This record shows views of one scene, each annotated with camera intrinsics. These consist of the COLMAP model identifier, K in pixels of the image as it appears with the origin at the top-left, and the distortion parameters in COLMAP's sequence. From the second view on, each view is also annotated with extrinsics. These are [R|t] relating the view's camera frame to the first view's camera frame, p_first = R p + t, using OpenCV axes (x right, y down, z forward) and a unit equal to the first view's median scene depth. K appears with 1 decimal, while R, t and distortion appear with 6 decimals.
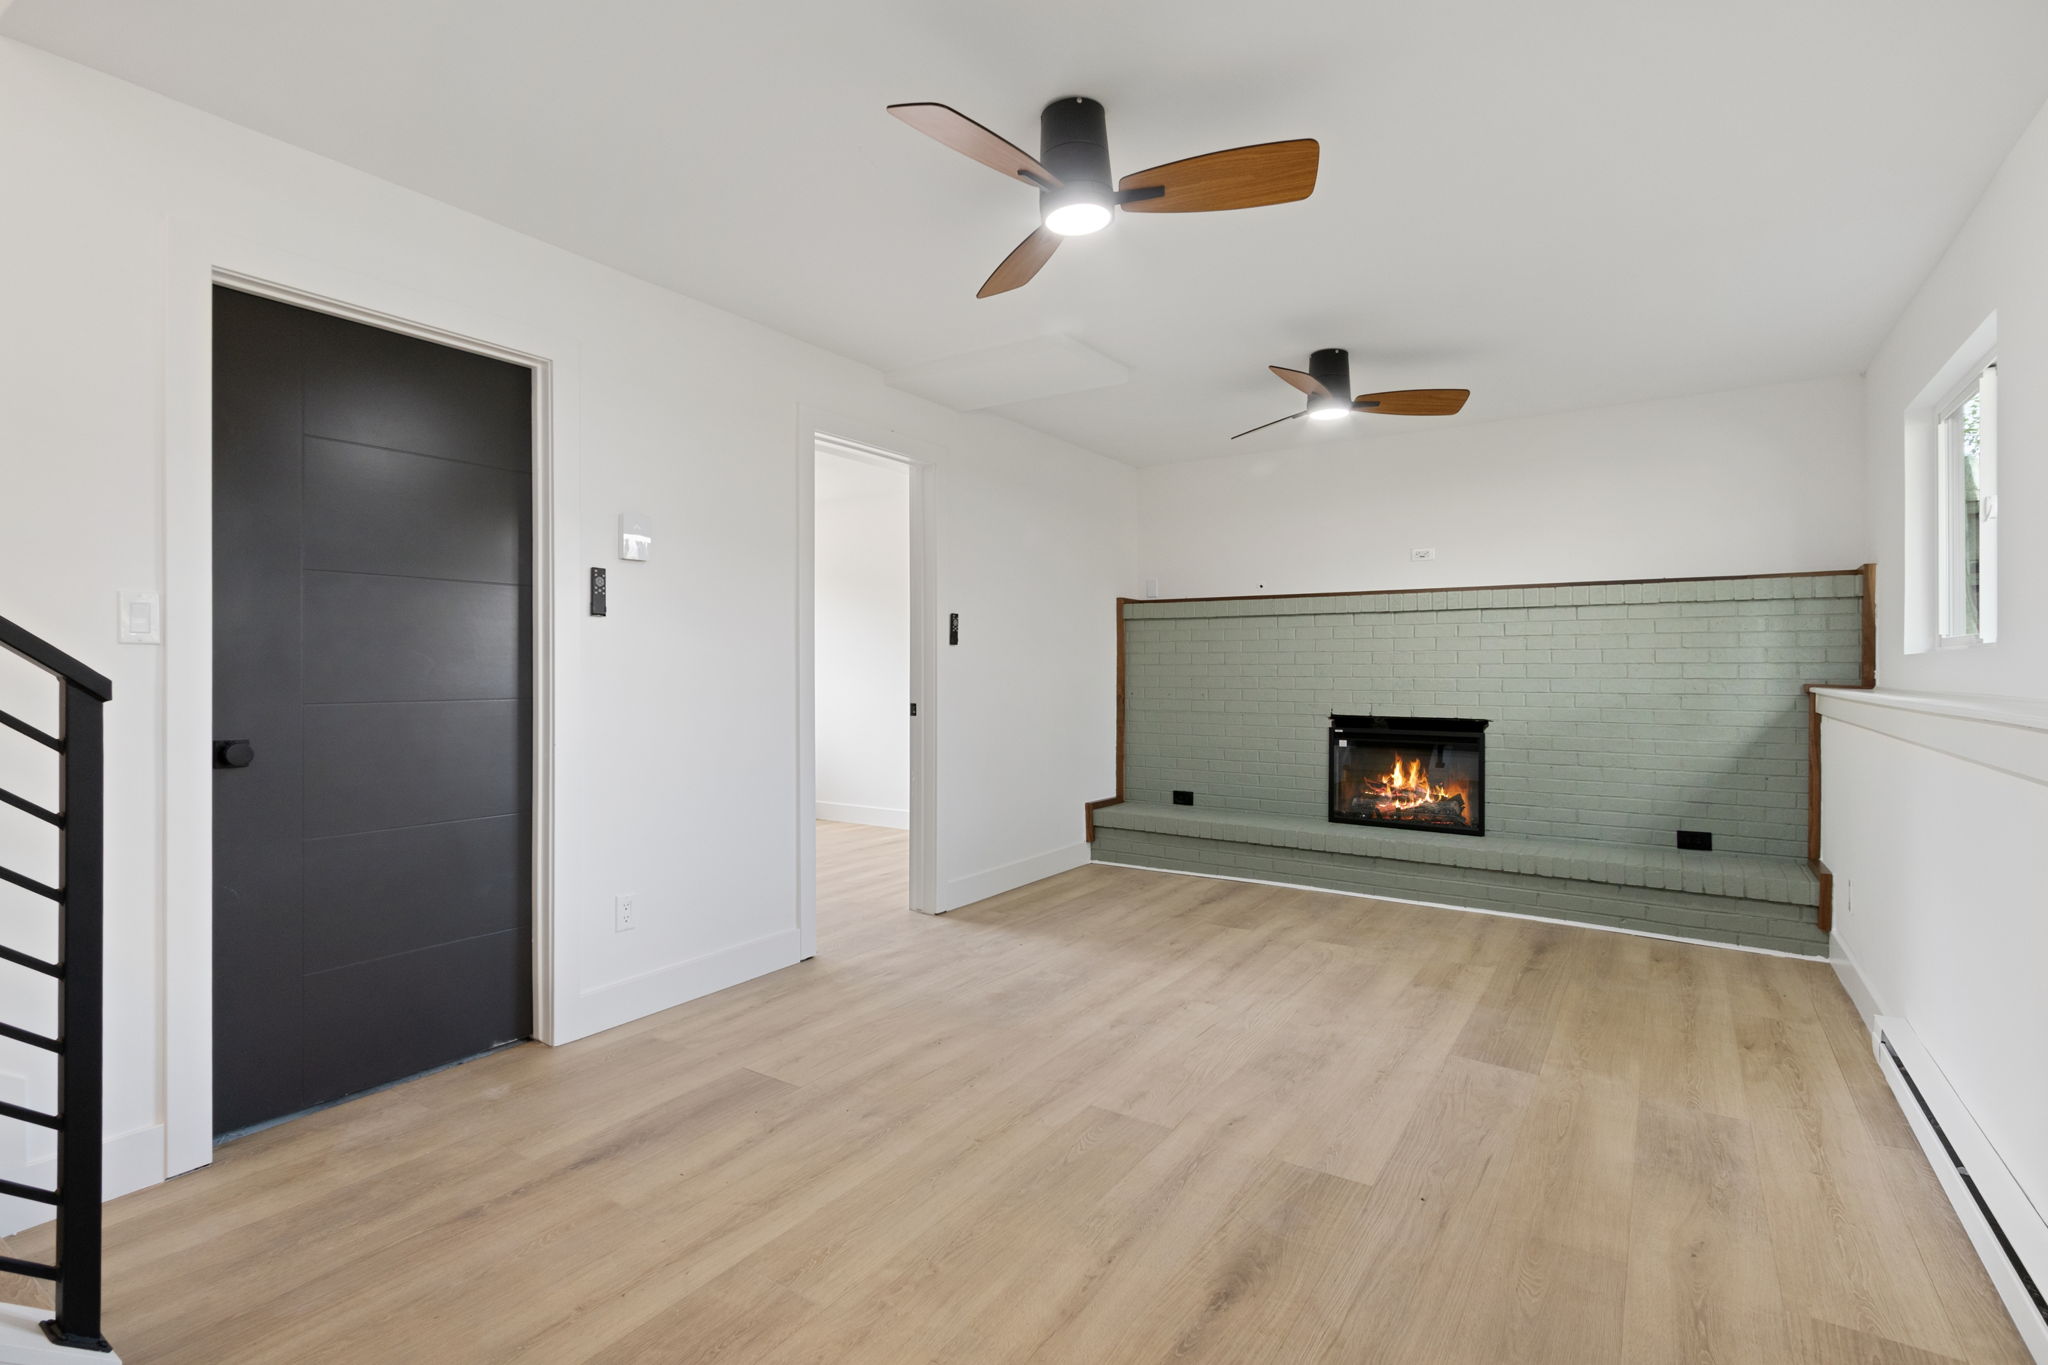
lens RADIAL K [[968.3, 0, 1015.0], [0, 968.3, 663.4], [0, 0, 1]] dist [0.006207, -0.001839]
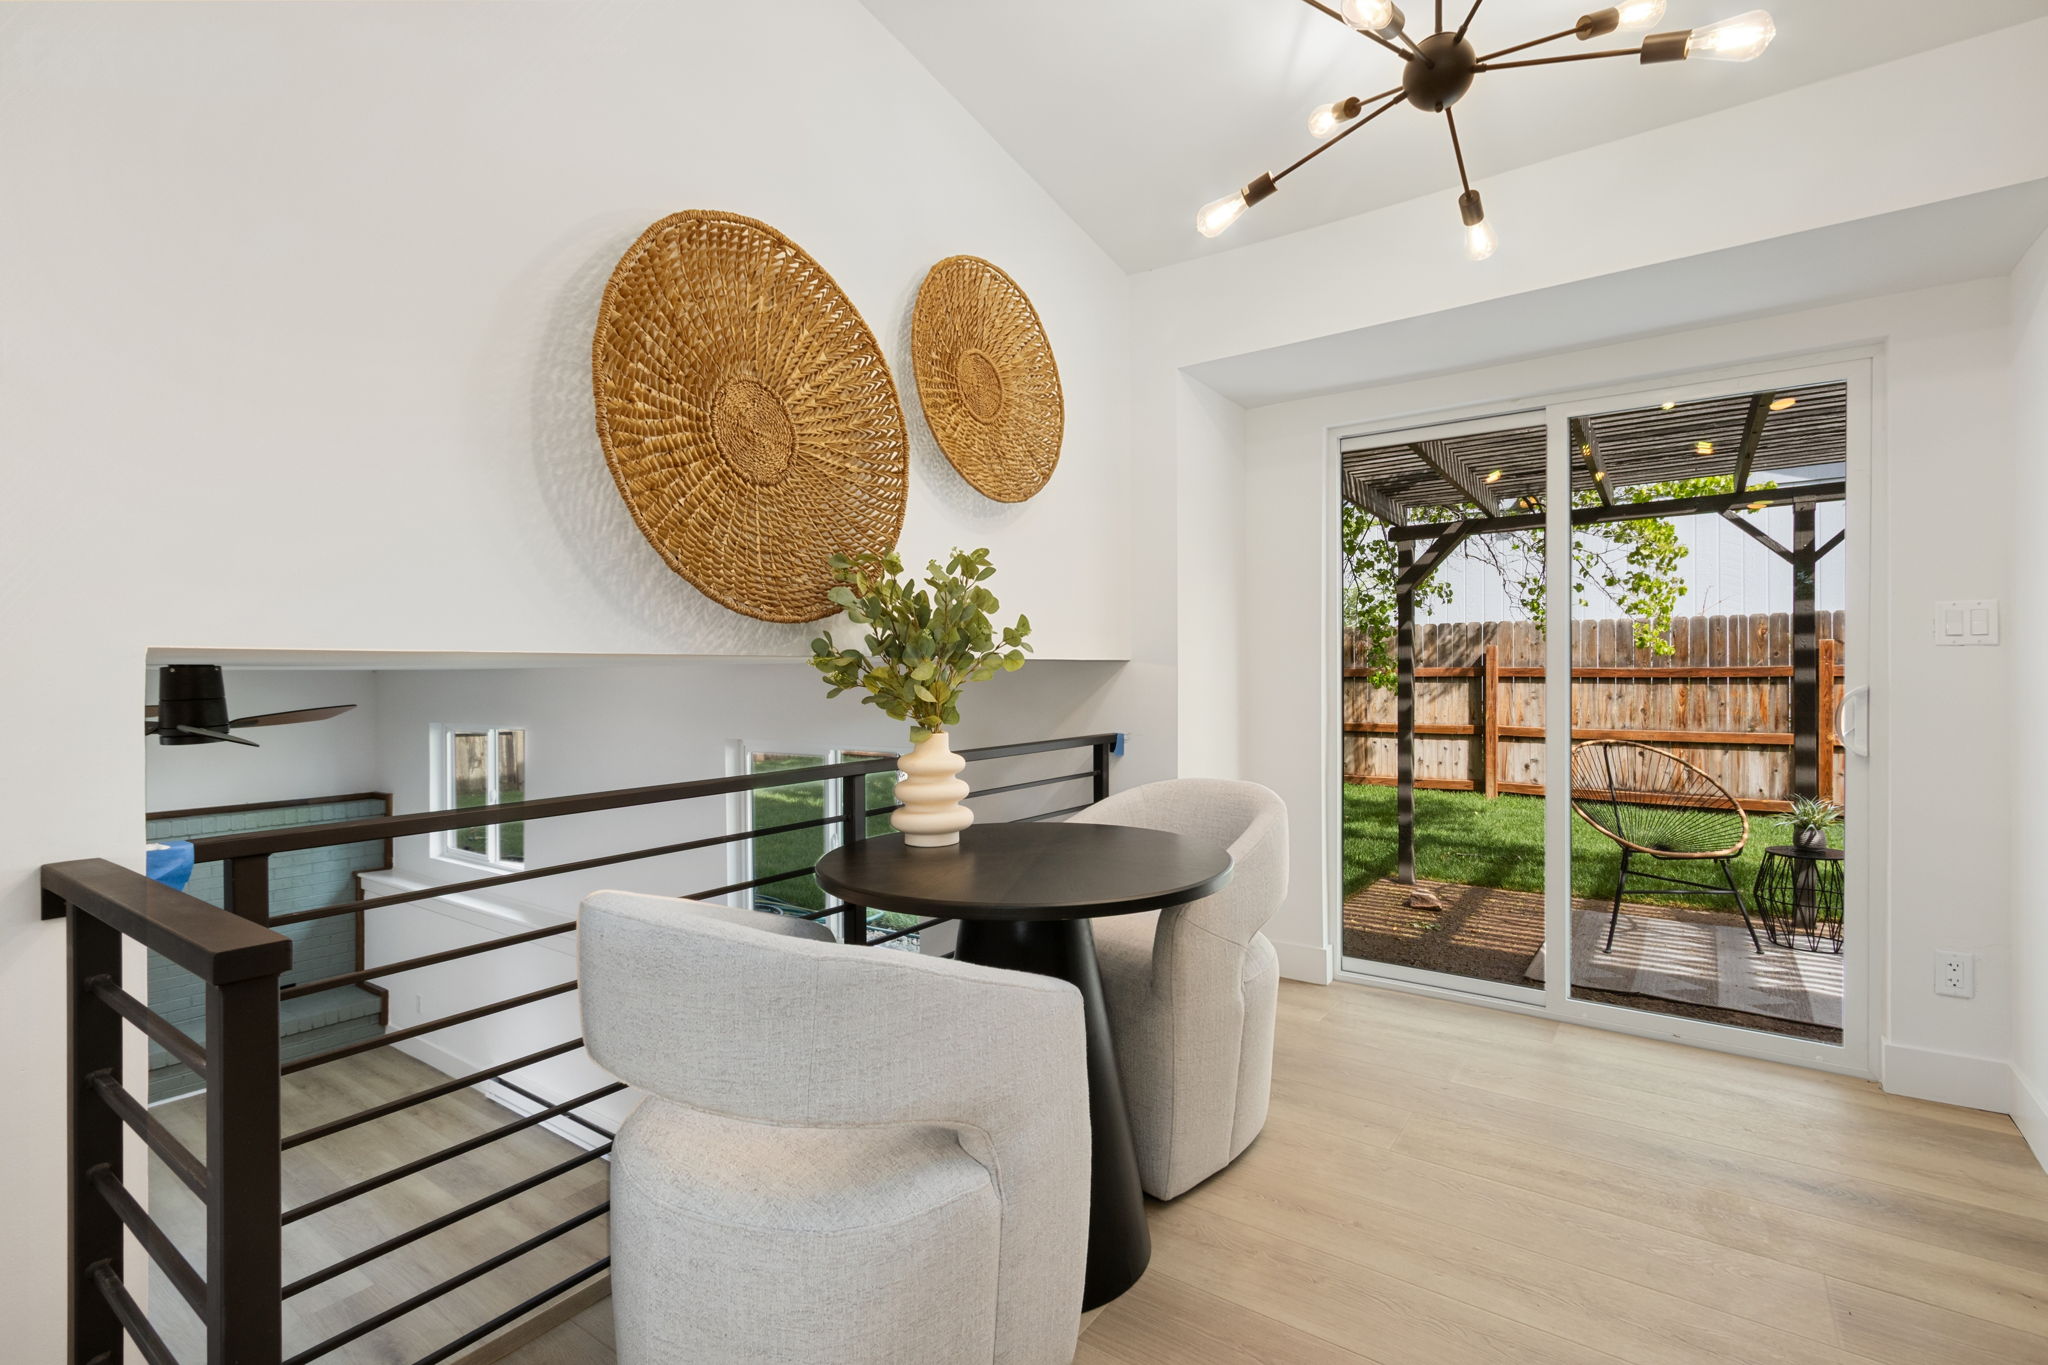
lens RADIAL K [[942.3, 0, 1016.4], [0, 942.3, 679.8], [0, 0, 1]] dist [0.004967, -0.003257]
pose [[0.035619, -0.005220, 0.999352, -0.781600], [-0.001070, 0.999986, 0.005262, -0.345479], [-0.999365, -0.001257, 0.035613, -0.147246]]
